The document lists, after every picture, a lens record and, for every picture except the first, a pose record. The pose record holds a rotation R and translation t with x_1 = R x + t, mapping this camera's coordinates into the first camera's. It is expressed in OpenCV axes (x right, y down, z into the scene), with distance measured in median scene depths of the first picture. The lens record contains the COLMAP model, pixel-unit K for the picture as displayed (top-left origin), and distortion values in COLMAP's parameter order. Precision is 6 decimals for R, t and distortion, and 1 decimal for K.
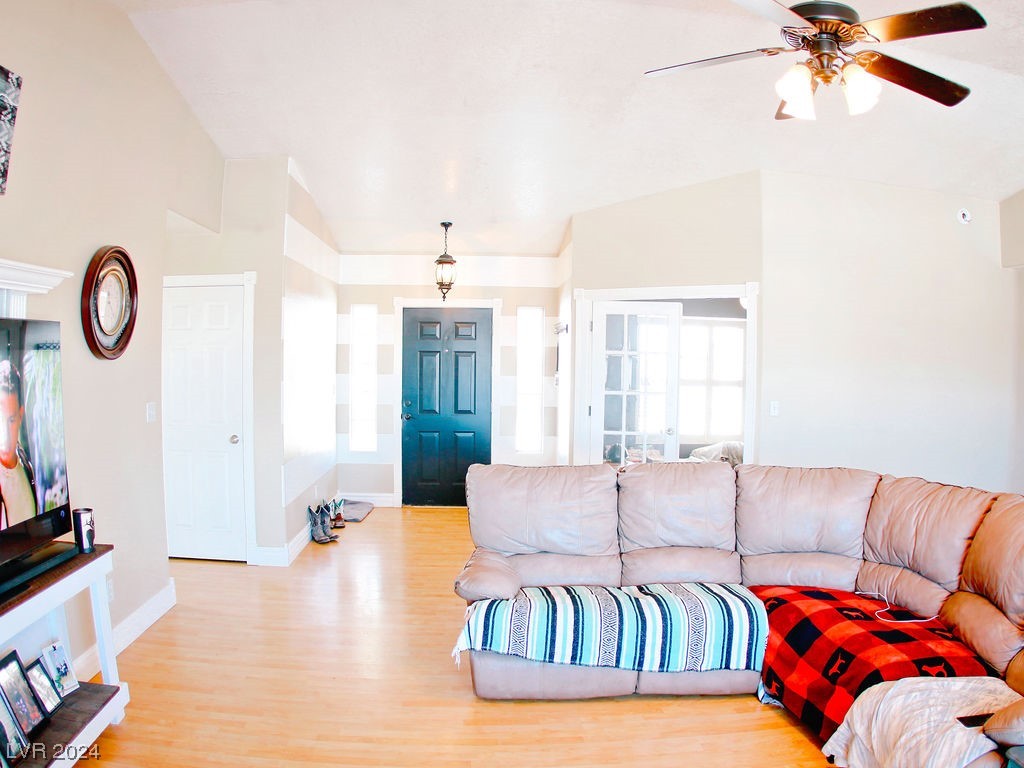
lens RADIAL K [[786.4, 0, 527.0], [0, 786.4, 393.2], [0, 0, 1]] dist [-0.334317, 0.115631]
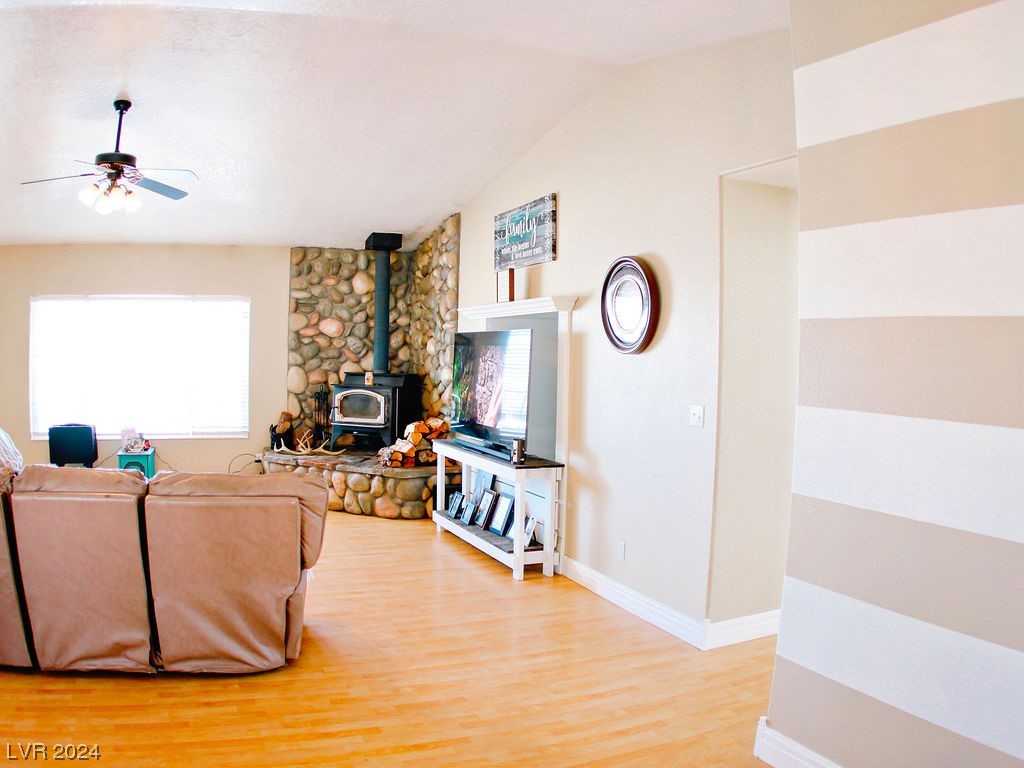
lens RADIAL K [[786.4, 0, 527.0], [0, 786.4, 393.2], [0, 0, 1]] dist [-0.334317, 0.115631]
pose [[-0.936547, -0.014451, -0.350243, 0.005999], [-0.049089, 0.994711, 0.090223, -0.045311], [0.347087, 0.101691, -0.932303, 1.085563]]
